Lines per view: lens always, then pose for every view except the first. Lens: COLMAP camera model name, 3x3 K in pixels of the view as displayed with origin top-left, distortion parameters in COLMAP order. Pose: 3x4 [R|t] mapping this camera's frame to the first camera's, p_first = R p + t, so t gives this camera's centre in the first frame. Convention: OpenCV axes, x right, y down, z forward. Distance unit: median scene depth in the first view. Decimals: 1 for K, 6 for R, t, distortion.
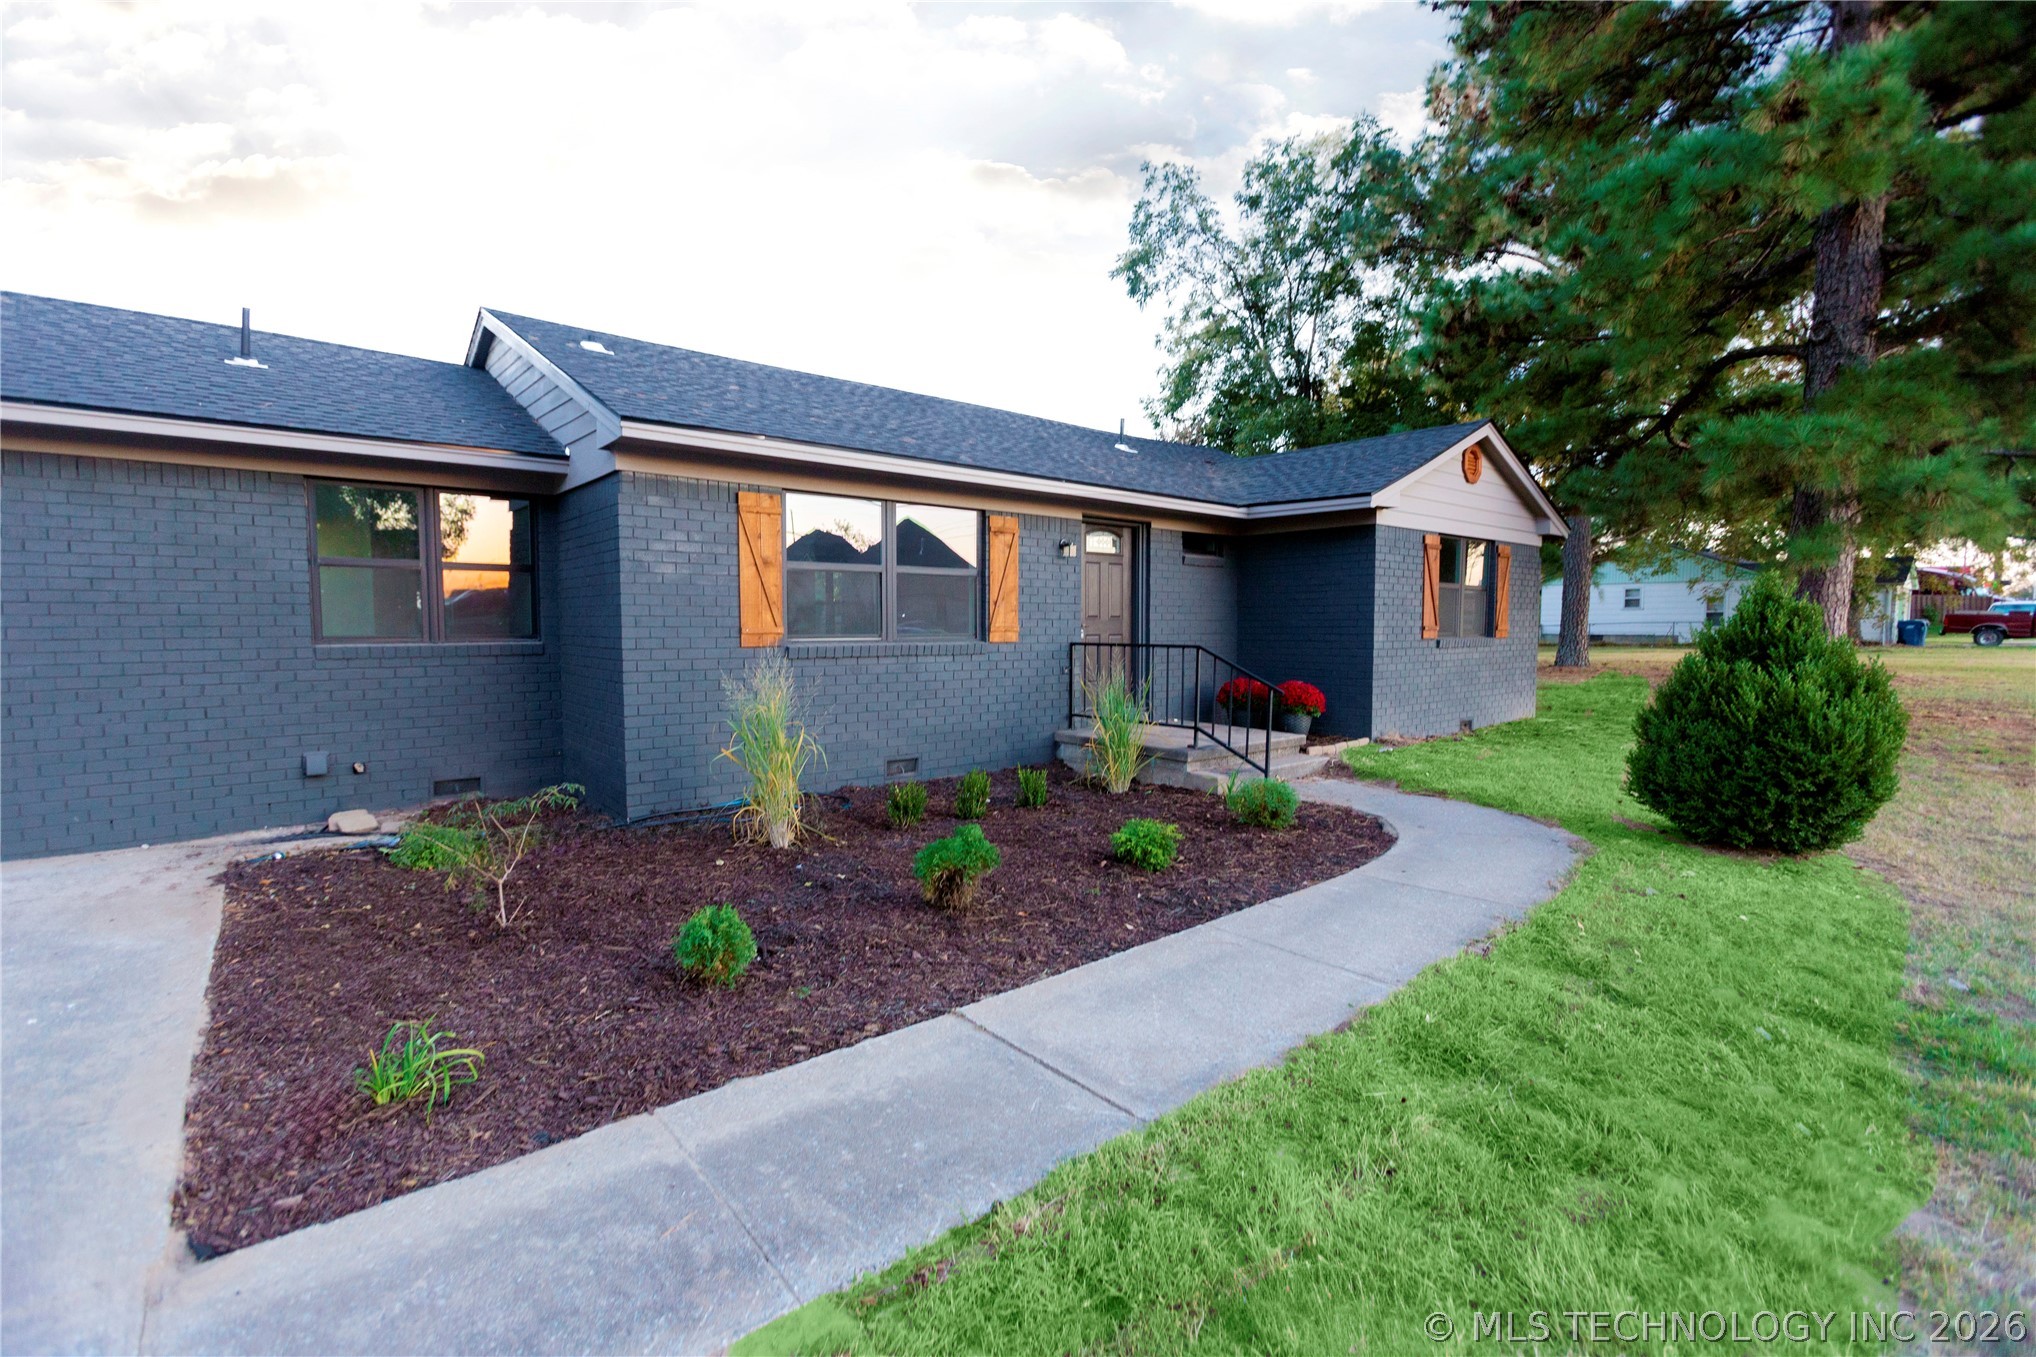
lens RADIAL K [[902.0, 0, 1012.8], [0, 902.0, 673.3], [0, 0, 1]] dist [-0.028127, 0.025950]
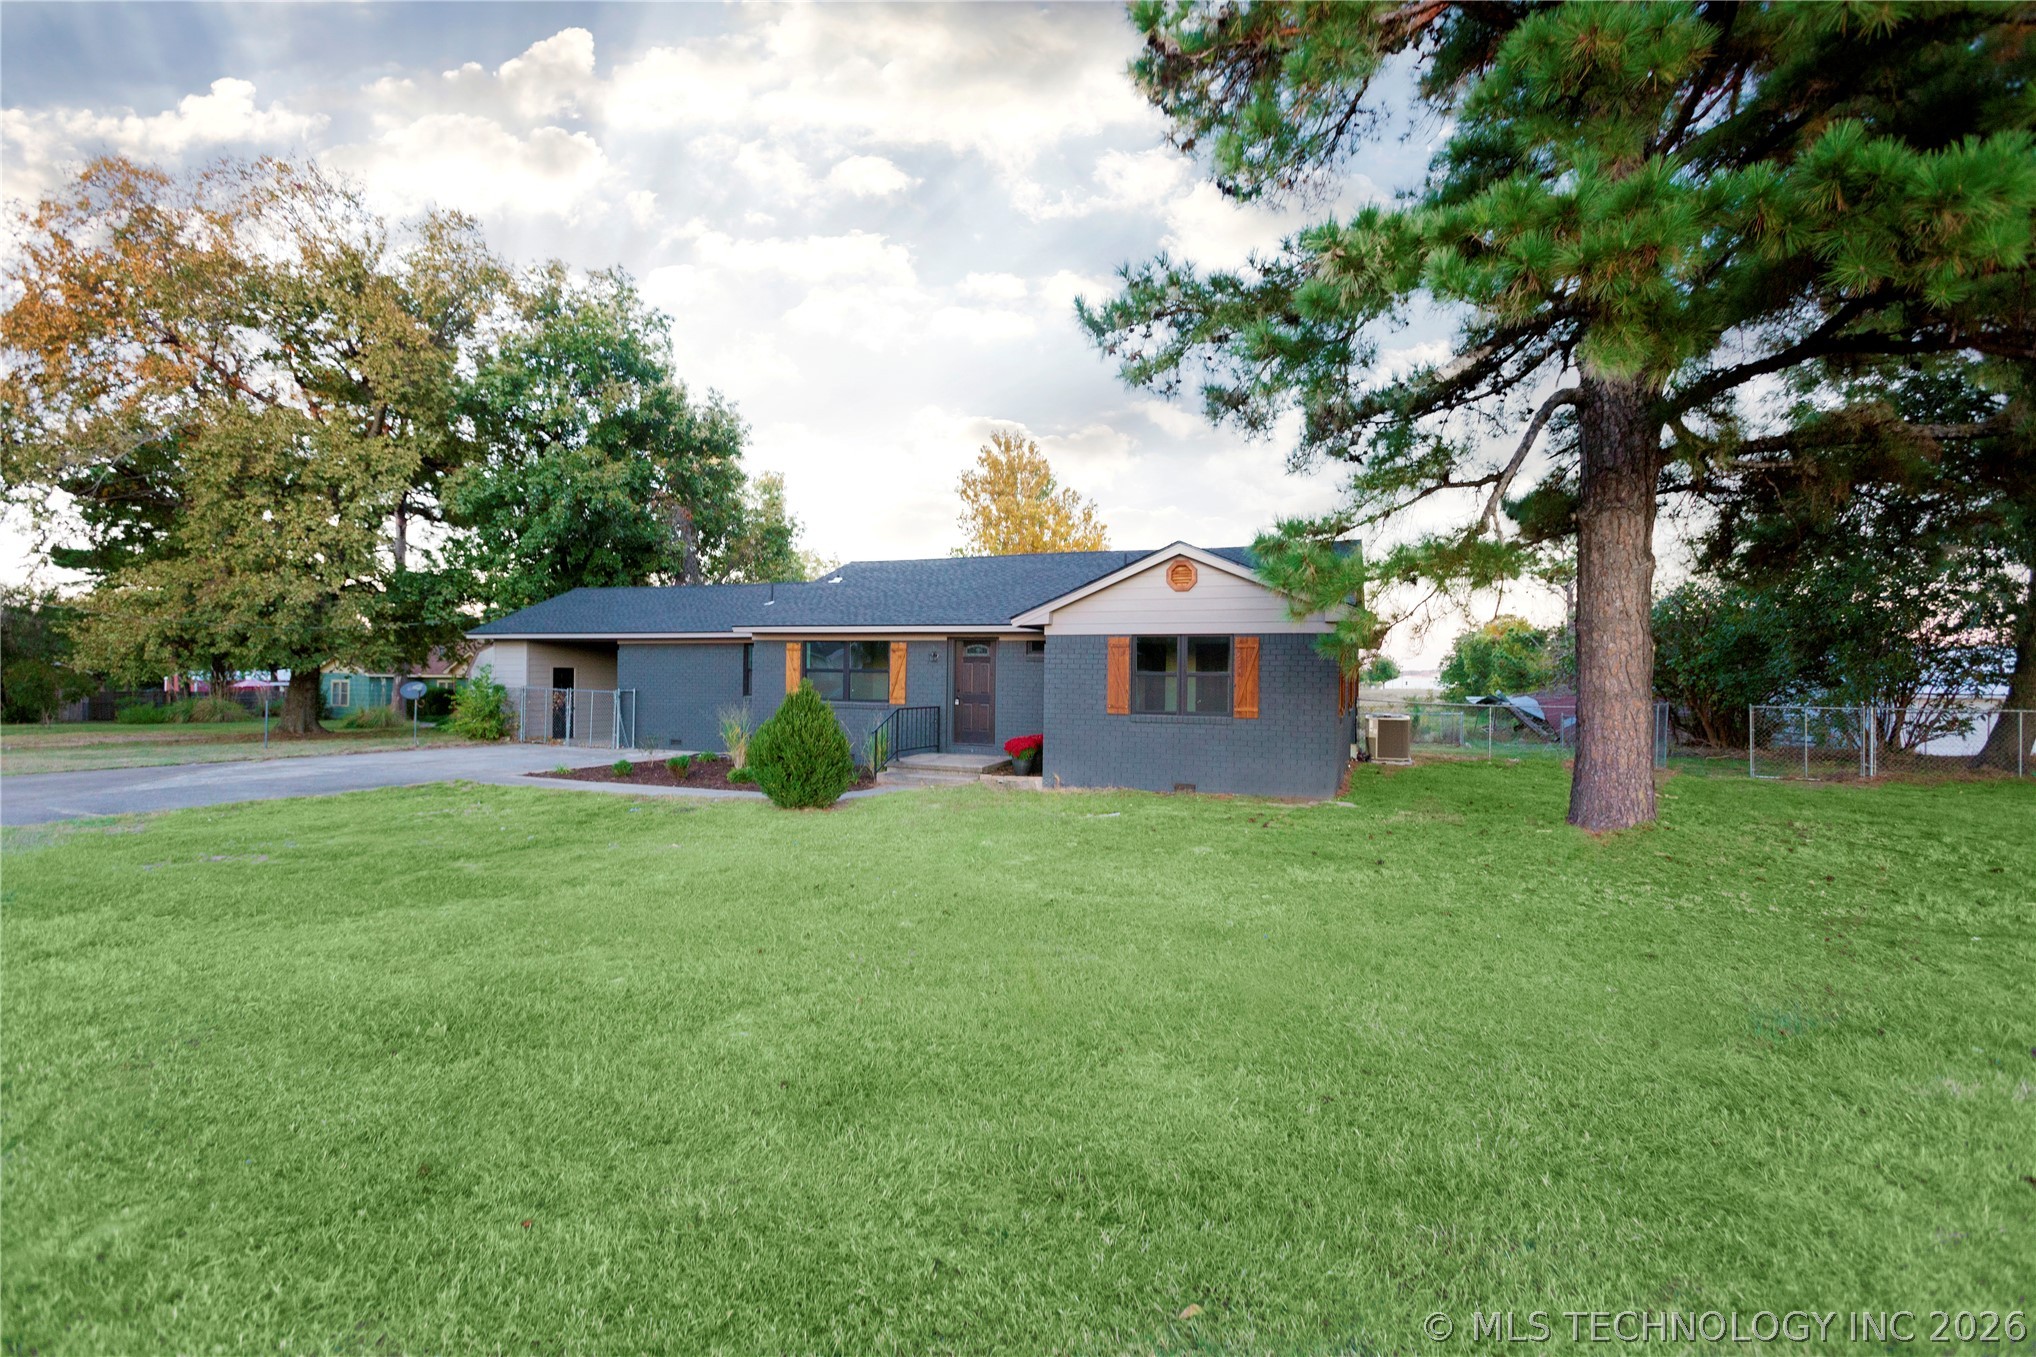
lens RADIAL K [[902.0, 0, 1012.8], [0, 902.0, 673.3], [0, 0, 1]] dist [-0.028127, 0.025950]
pose [[0.466845, 0.001969, -0.884337, 1.663982], [-0.060084, 0.997757, -0.029497, -0.052139], [0.882296, 0.066905, 0.465916, 0.240747]]
